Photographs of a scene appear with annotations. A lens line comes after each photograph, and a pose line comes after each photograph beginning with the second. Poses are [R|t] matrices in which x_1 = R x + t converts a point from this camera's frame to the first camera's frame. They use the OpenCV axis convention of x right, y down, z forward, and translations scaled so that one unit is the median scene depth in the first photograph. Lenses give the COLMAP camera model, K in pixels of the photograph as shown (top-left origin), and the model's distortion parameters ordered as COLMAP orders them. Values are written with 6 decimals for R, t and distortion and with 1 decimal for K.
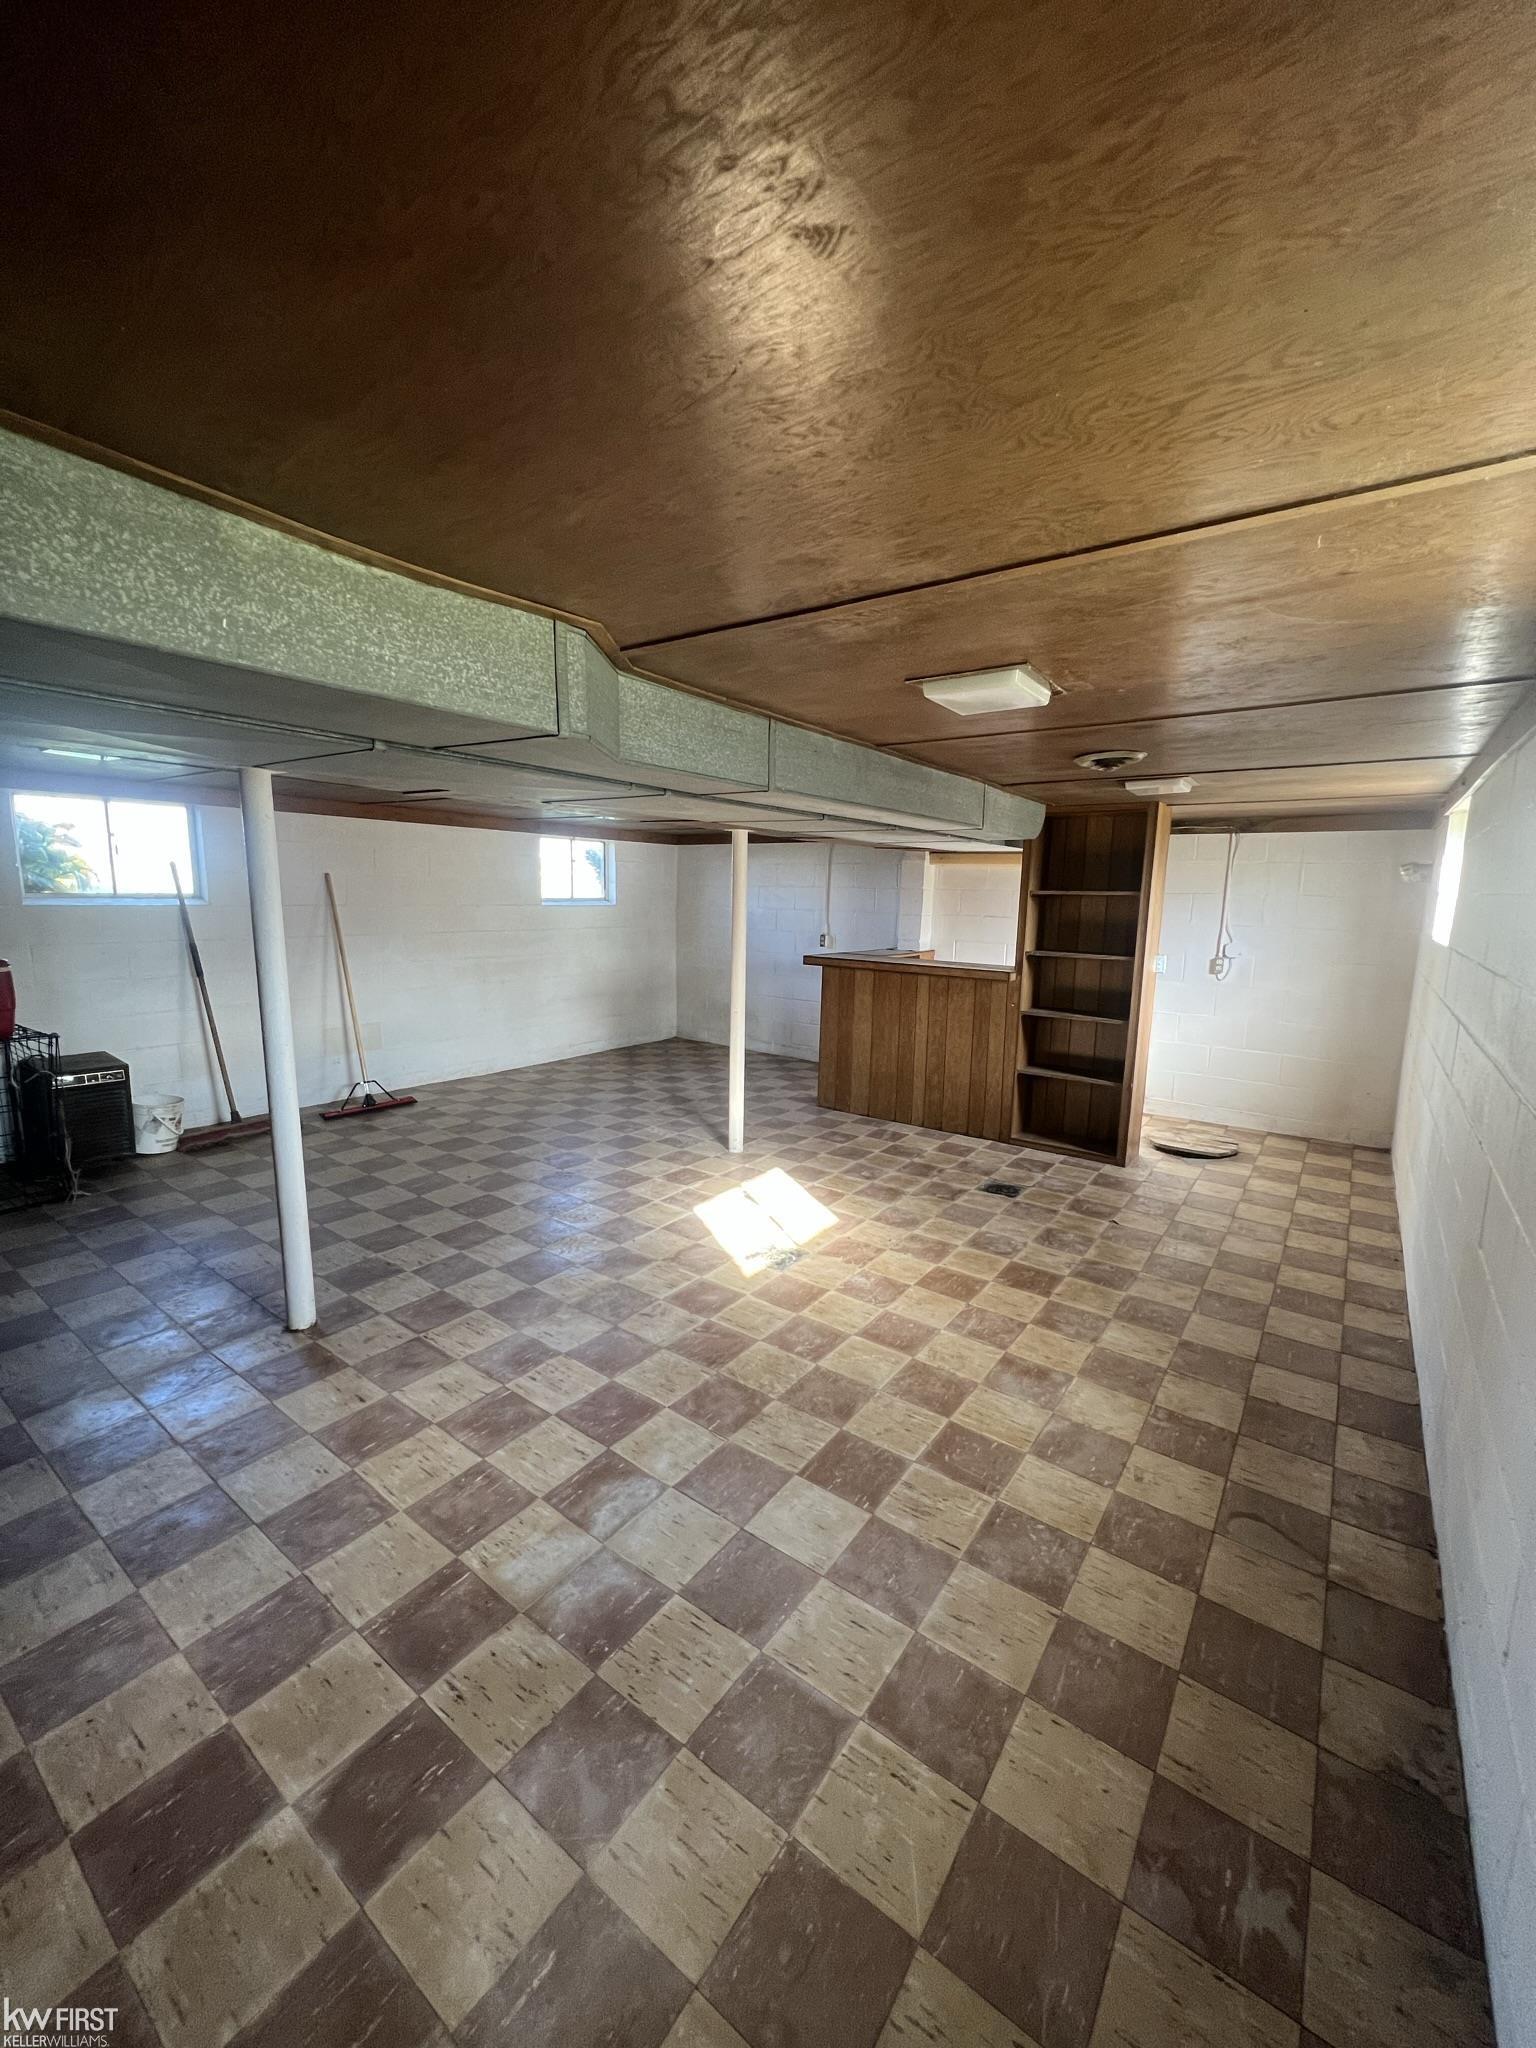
lens RADIAL K [[815.8, 0, 774.0], [0, 815.8, 1024.4], [0, 0, 1]] dist [-0.002452, 0.000159]
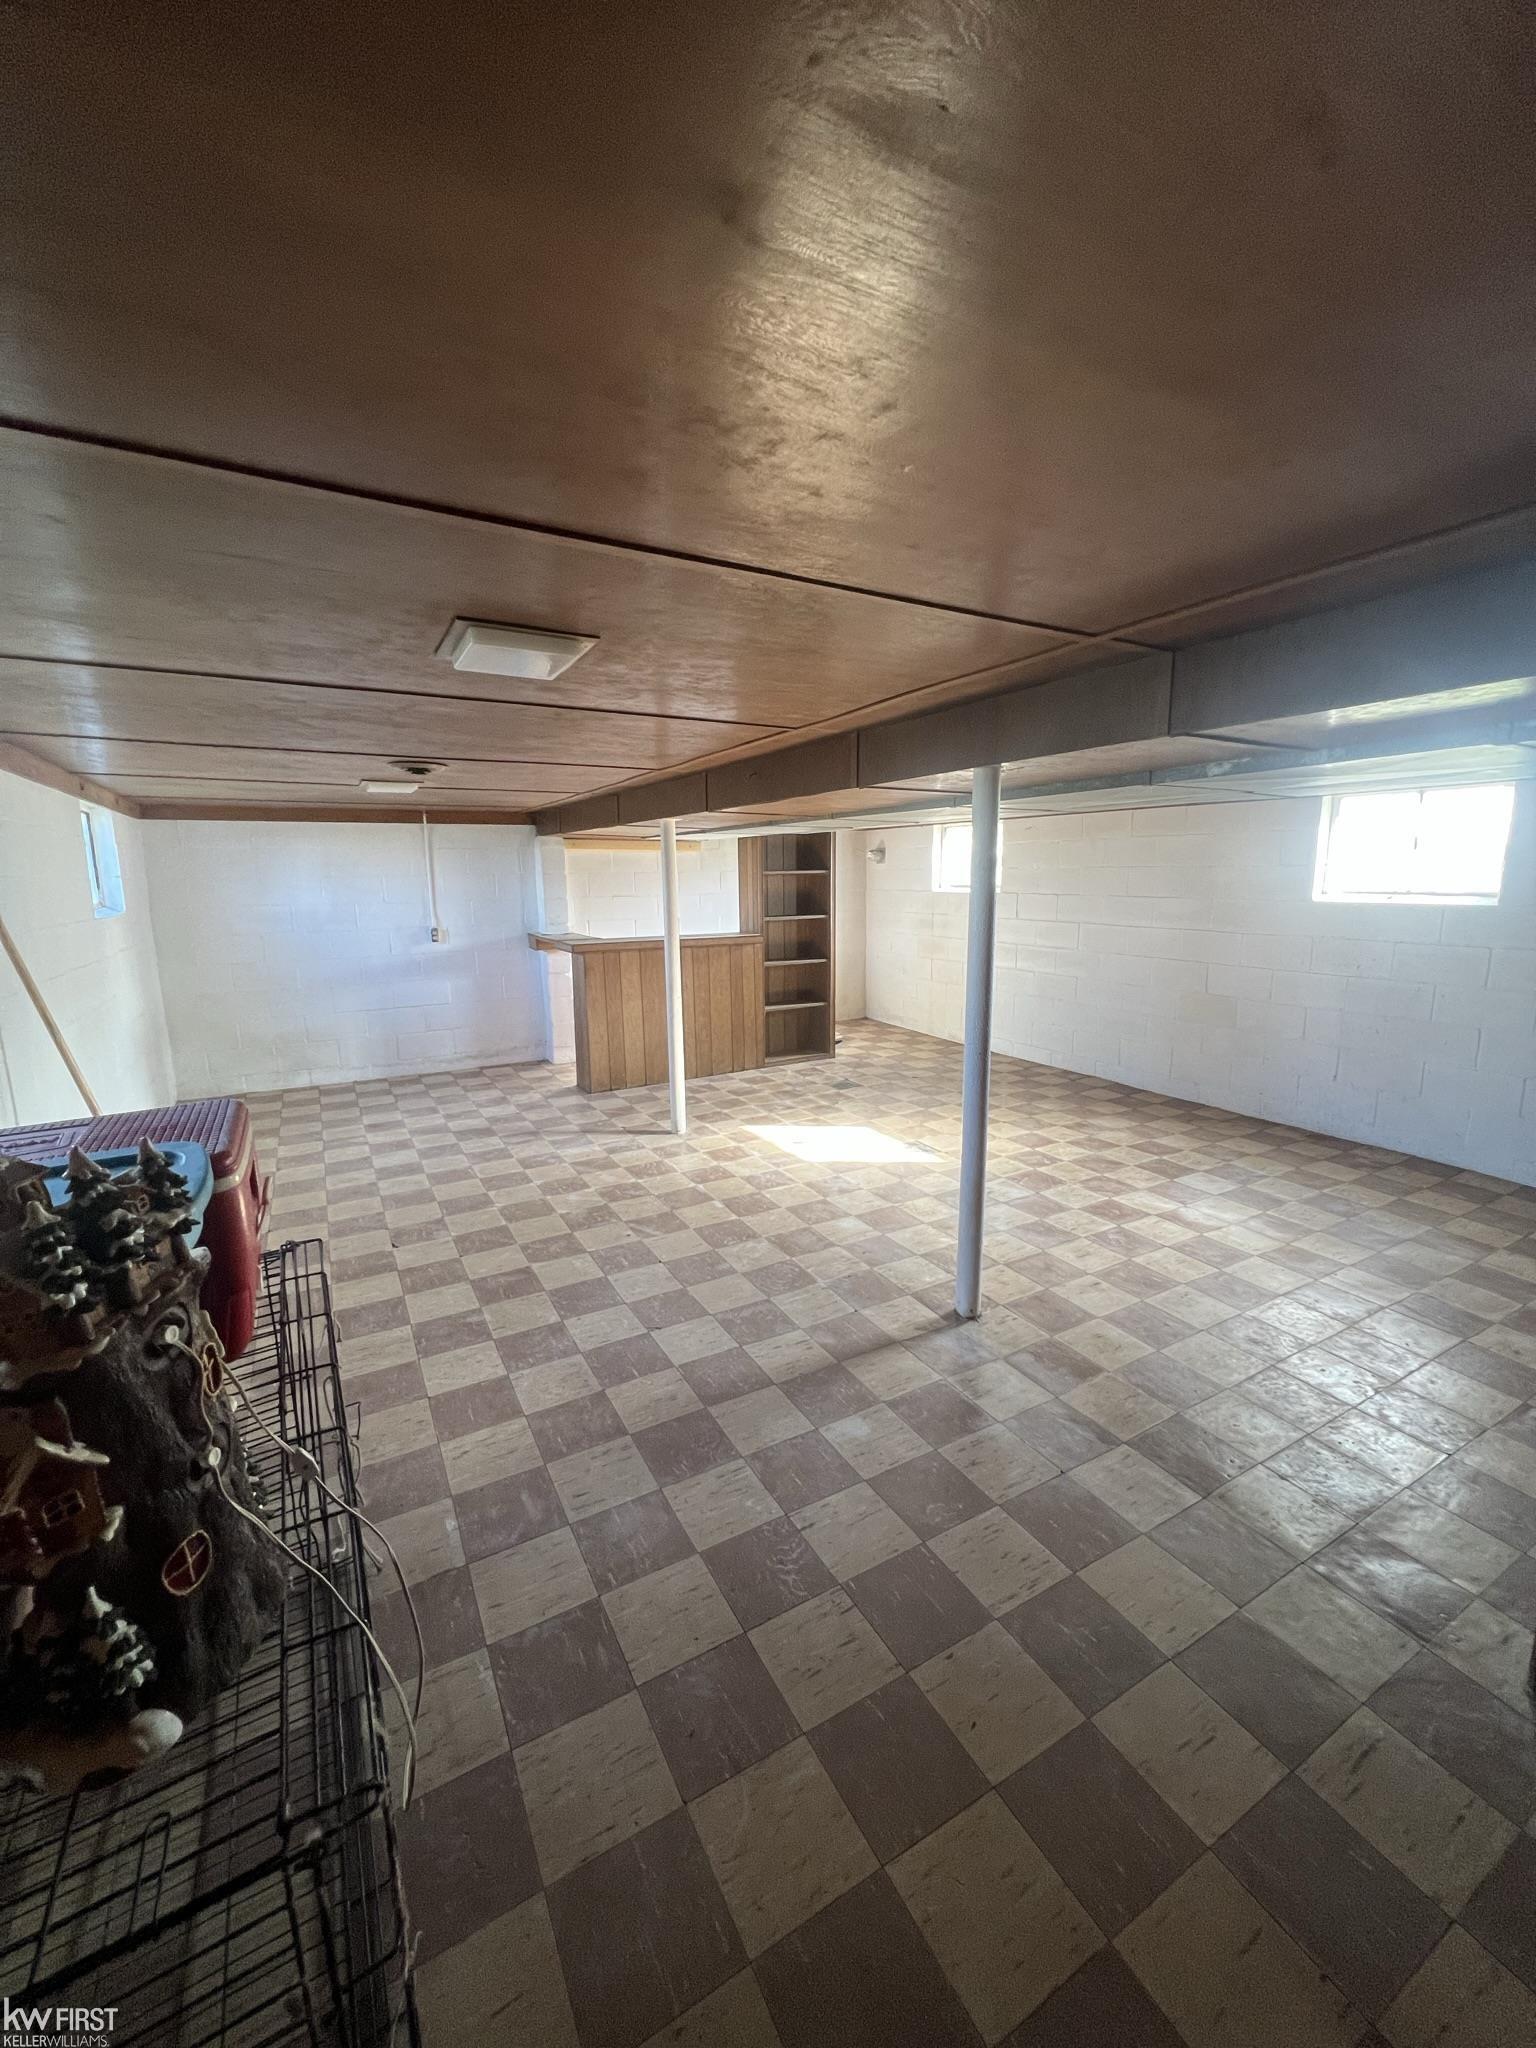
lens RADIAL K [[815.8, 0, 773.0], [0, 815.8, 1024.0], [0, 0, 1]] dist [-0.002452, 0.000159]
pose [[0.418738, -0.191511, 0.887683, -1.001430], [0.165149, 0.977269, 0.132935, -0.109112], [-0.892964, 0.090935, 0.440848, 0.478341]]
